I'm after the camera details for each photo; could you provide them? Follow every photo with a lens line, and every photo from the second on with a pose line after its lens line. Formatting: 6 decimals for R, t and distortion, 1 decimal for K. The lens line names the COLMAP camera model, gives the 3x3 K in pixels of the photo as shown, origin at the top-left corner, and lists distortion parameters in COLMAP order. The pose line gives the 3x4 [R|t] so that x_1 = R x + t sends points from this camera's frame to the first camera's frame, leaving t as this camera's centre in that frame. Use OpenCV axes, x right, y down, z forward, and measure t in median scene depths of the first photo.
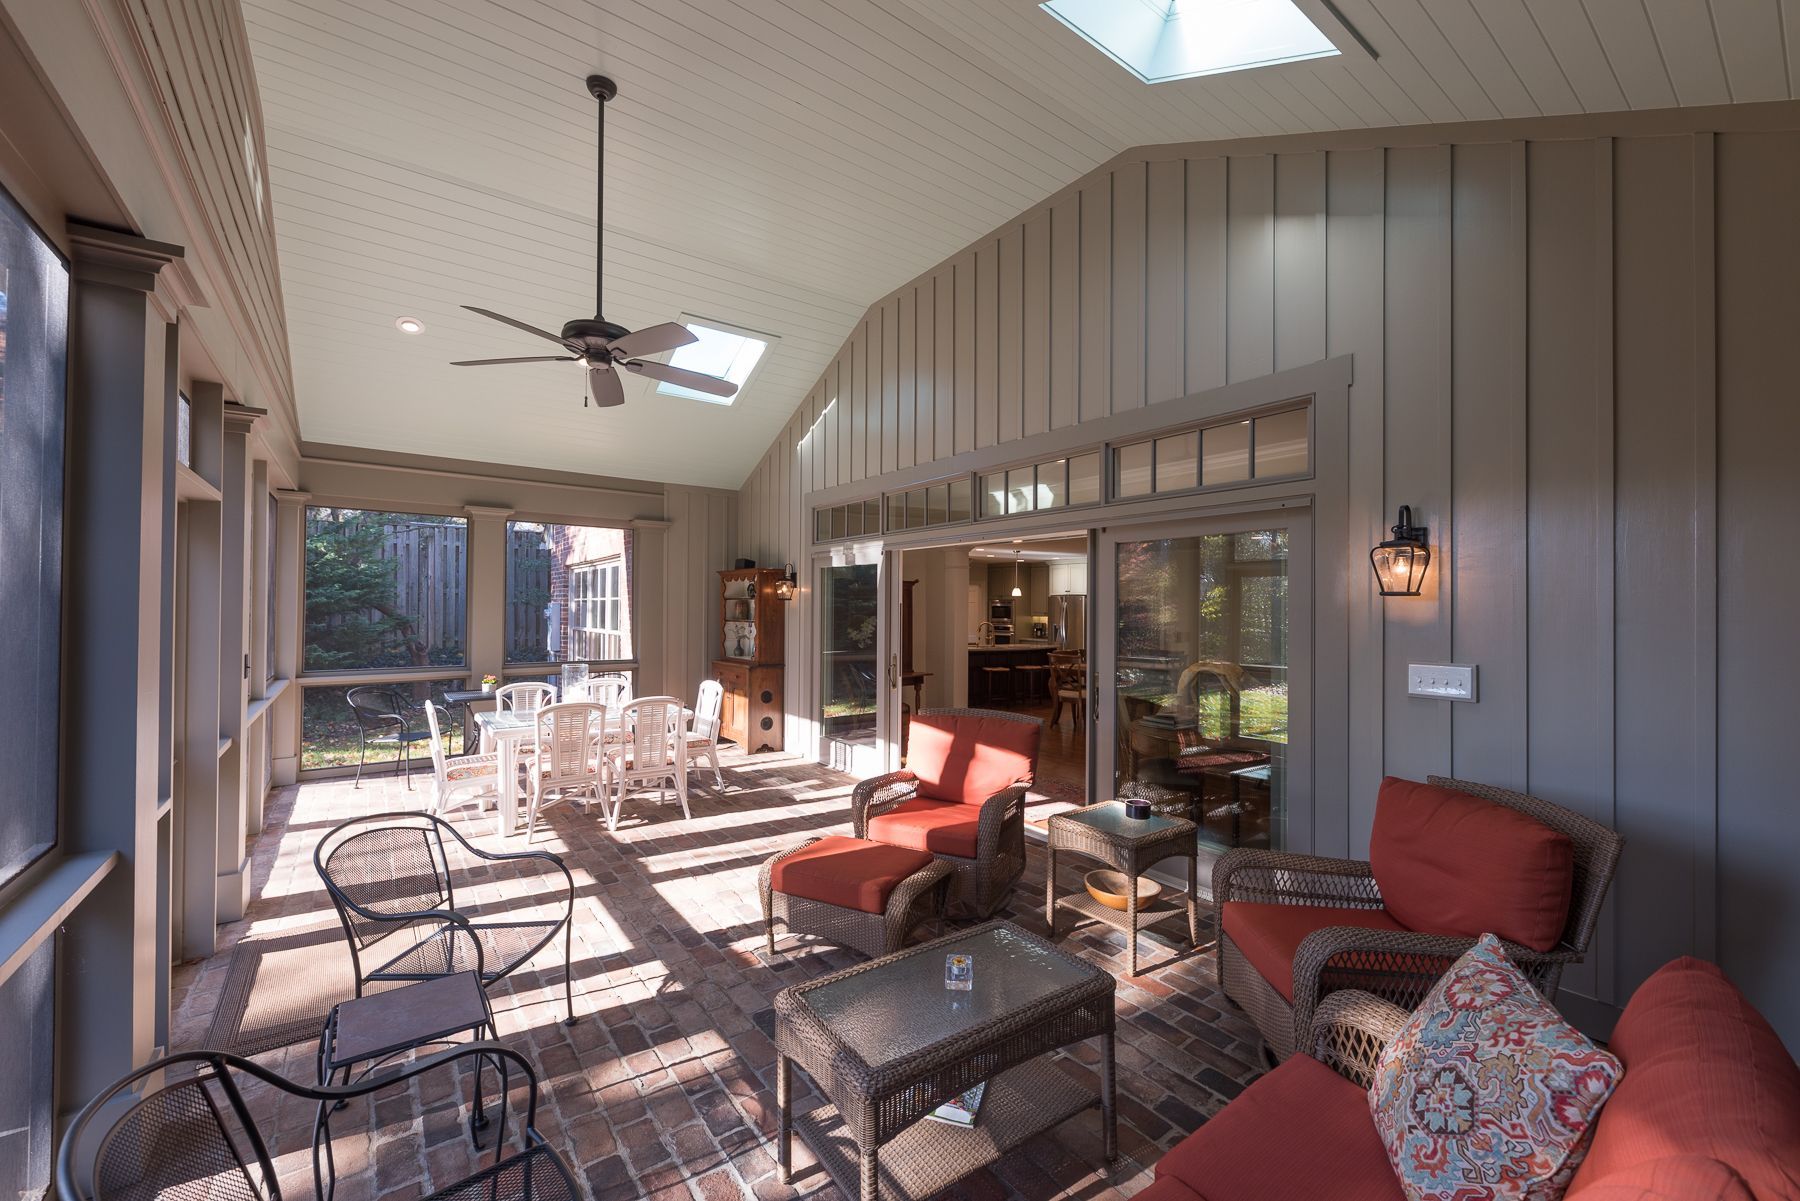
lens RADIAL K [[720.4, 0, 904.2], [0, 720.4, 606.1], [0, 0, 1]] dist [0.000795, -0.002164]
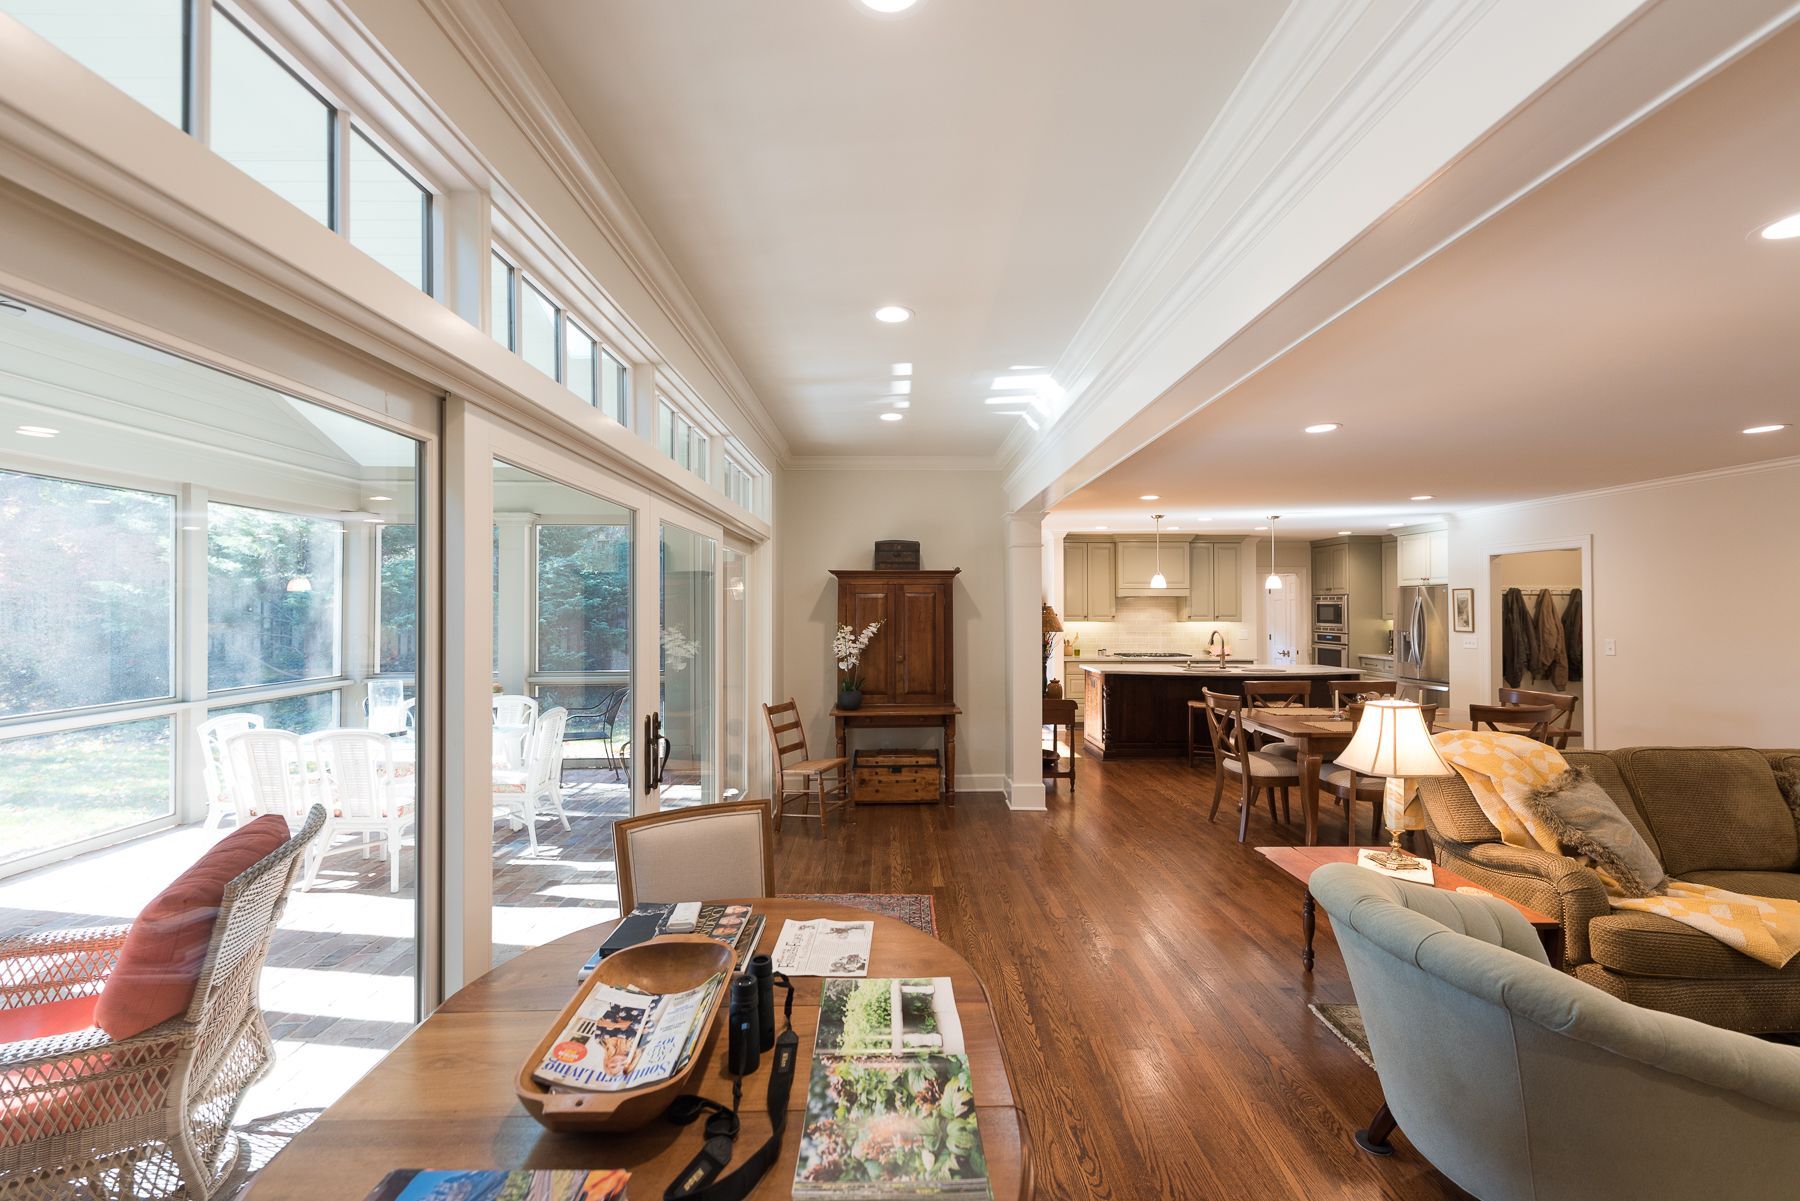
lens RADIAL K [[720.4, 0, 904.2], [0, 720.4, 606.1], [0, 0, 1]] dist [0.000795, -0.002164]
pose [[0.809372, -0.013888, -0.587133, 0.224540], [0.011443, 0.999903, -0.007878, 0.001845], [0.587185, -0.000343, 0.809453, 0.266508]]
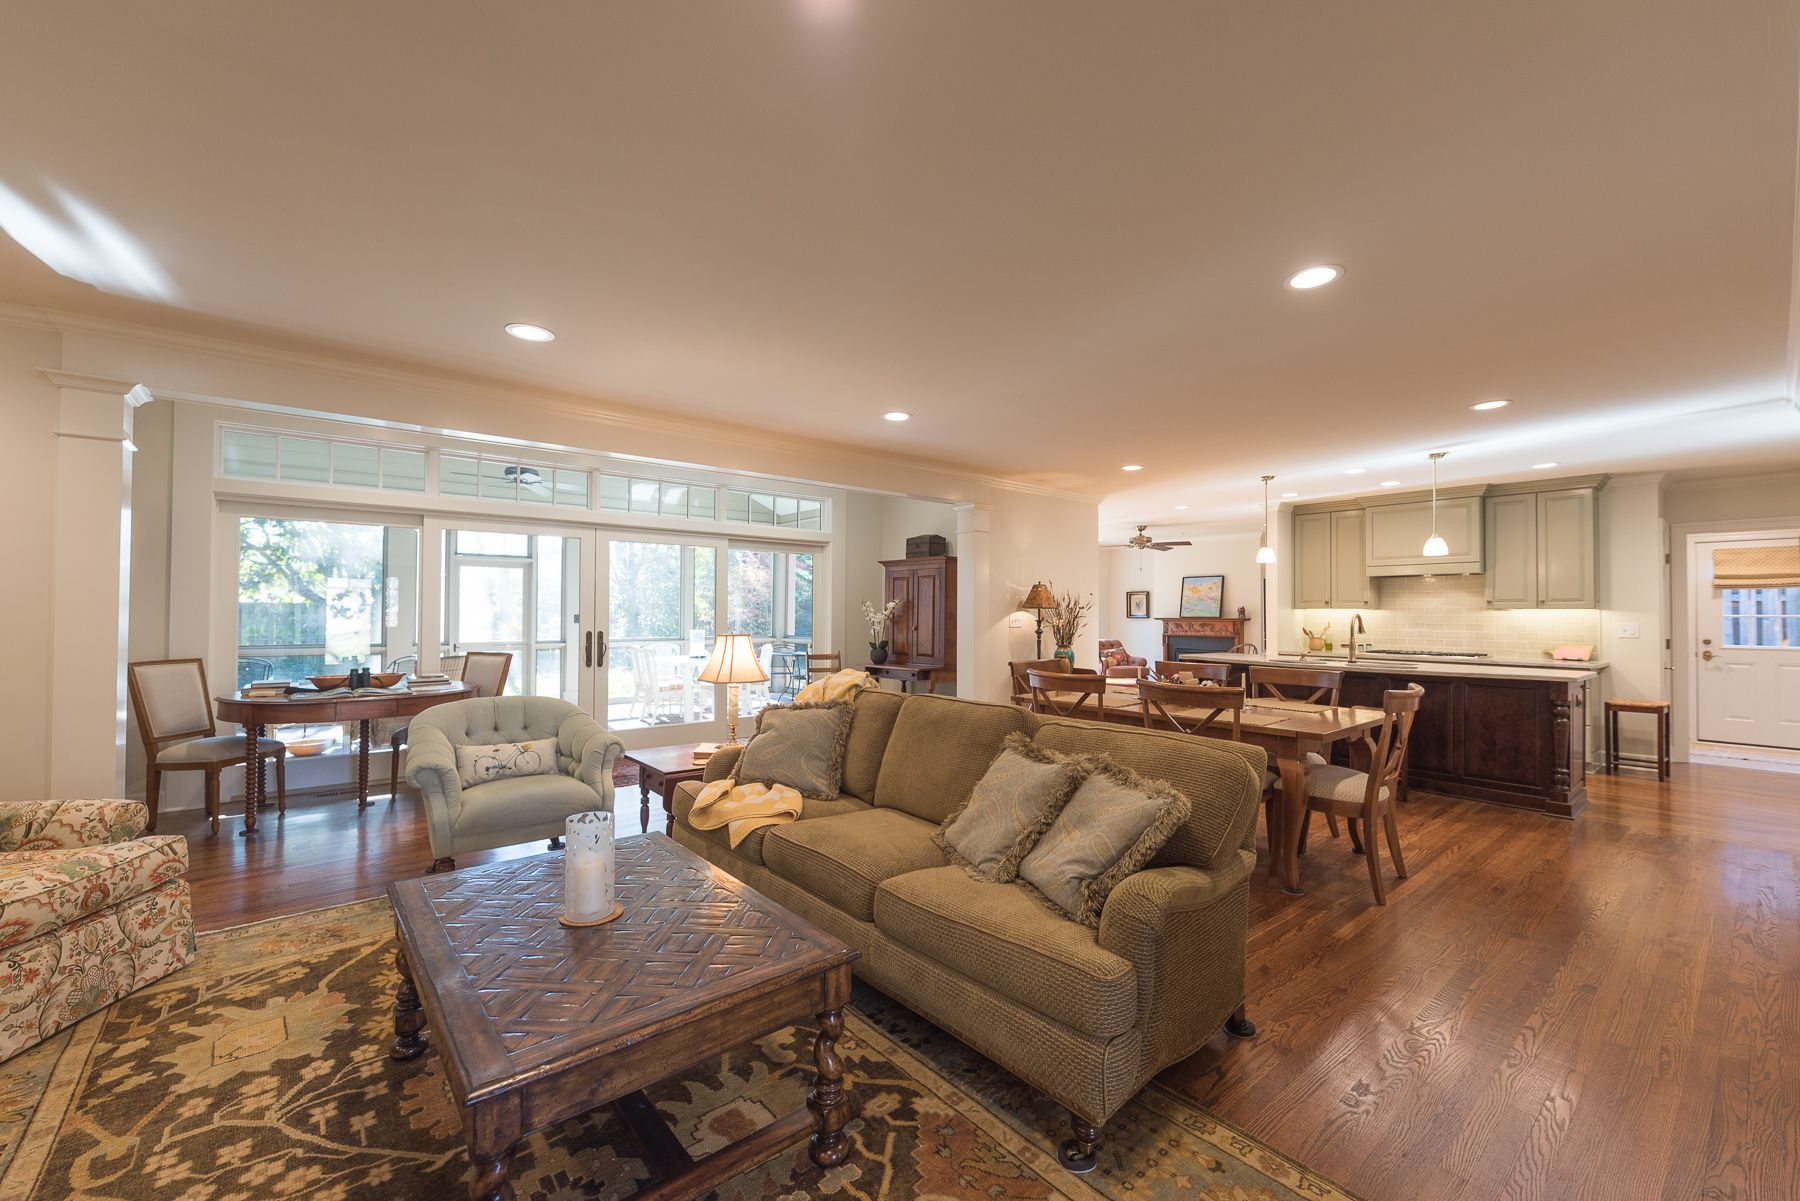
lens RADIAL K [[720.4, 0, 904.2], [0, 720.4, 606.1], [0, 0, 1]] dist [0.000795, -0.002164]
pose [[0.047327, -0.019250, -0.998694, 0.495515], [-0.001683, 0.999811, -0.019351, 0.021892], [0.998878, 0.002596, 0.047285, 0.550817]]
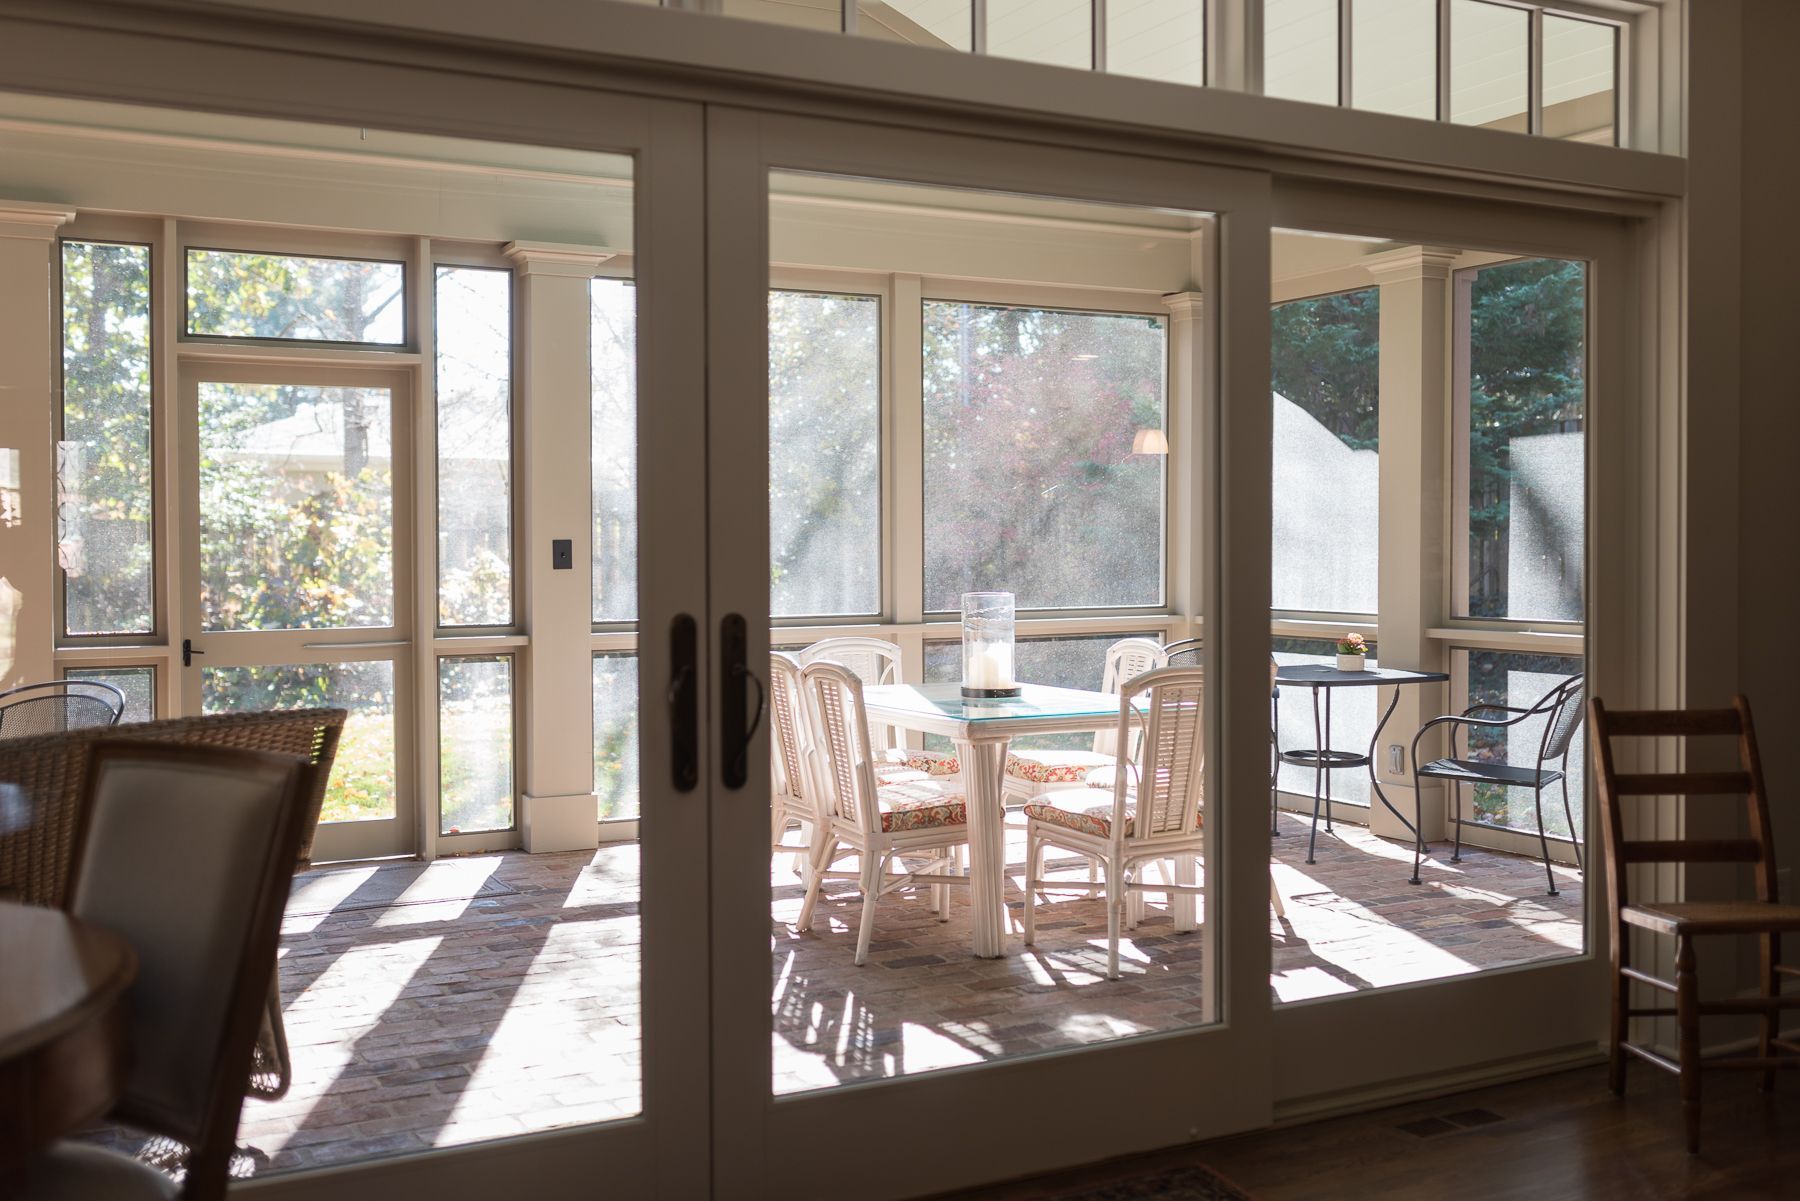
lens RADIAL K [[1696.6, 0, 900.0], [0, 1696.6, 600.5], [0, 0, 1]] dist [0.000945, -0.014448]
pose [[-0.155970, 0.026982, -0.987393, 0.247055], [0.005647, 0.999635, 0.026424, 0.021933], [0.987746, -0.001454, -0.156066, 0.437541]]
